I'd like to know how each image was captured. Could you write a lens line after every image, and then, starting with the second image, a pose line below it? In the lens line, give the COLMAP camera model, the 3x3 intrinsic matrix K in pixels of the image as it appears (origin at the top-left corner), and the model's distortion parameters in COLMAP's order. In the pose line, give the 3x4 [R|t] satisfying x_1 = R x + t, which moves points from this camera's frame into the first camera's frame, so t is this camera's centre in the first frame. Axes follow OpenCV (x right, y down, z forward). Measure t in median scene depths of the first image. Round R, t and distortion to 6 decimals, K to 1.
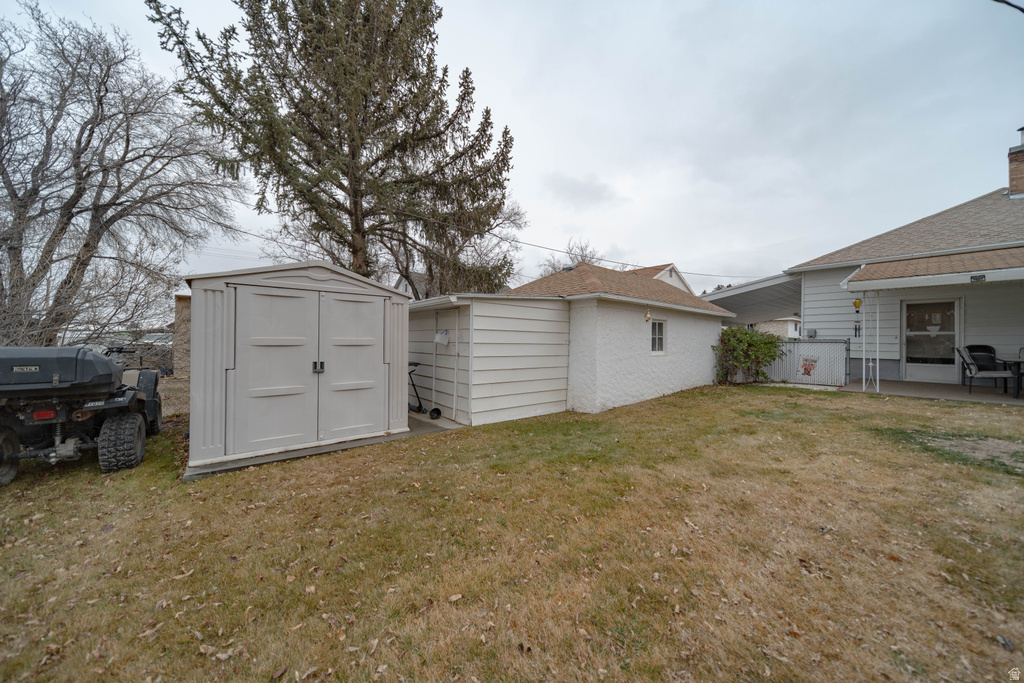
lens RADIAL K [[354.3, 0, 511.4], [0, 354.3, 339.2], [0, 0, 1]] dist [0.013721, -0.003630]
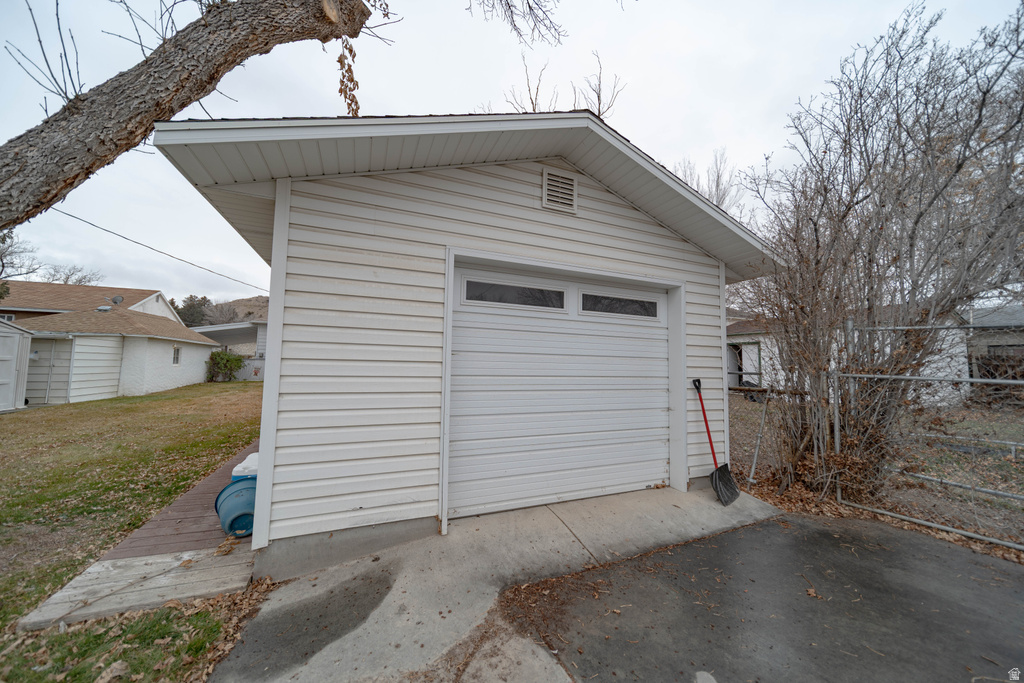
lens RADIAL K [[354.3, 0, 511.4], [0, 354.3, 339.2], [0, 0, 1]] dist [0.013721, -0.003630]
pose [[0.297722, 0.062871, 0.952580, -0.872106], [-0.020911, 0.998019, -0.059335, -0.022235], [-0.954424, -0.002254, 0.298447, -1.262962]]
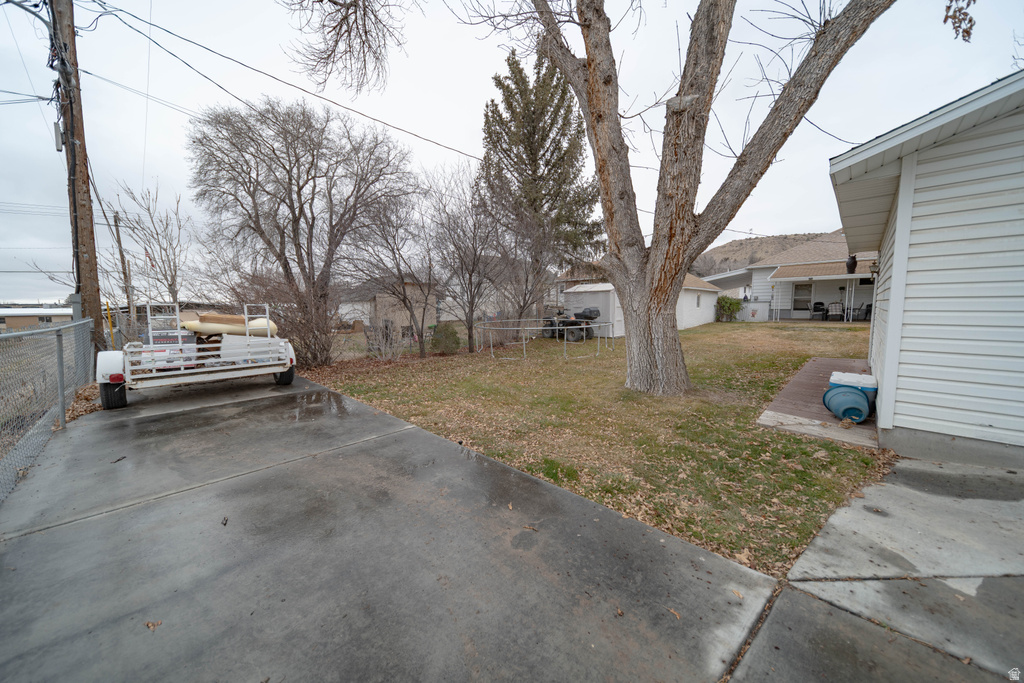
lens RADIAL K [[354.3, 0, 511.4], [0, 354.3, 339.2], [0, 0, 1]] dist [0.013721, -0.003630]
pose [[0.994583, -0.030182, 0.099471, -1.142024], [0.020074, 0.994674, 0.101100, -0.022903], [-0.101993, -0.098556, 0.989891, -1.351658]]
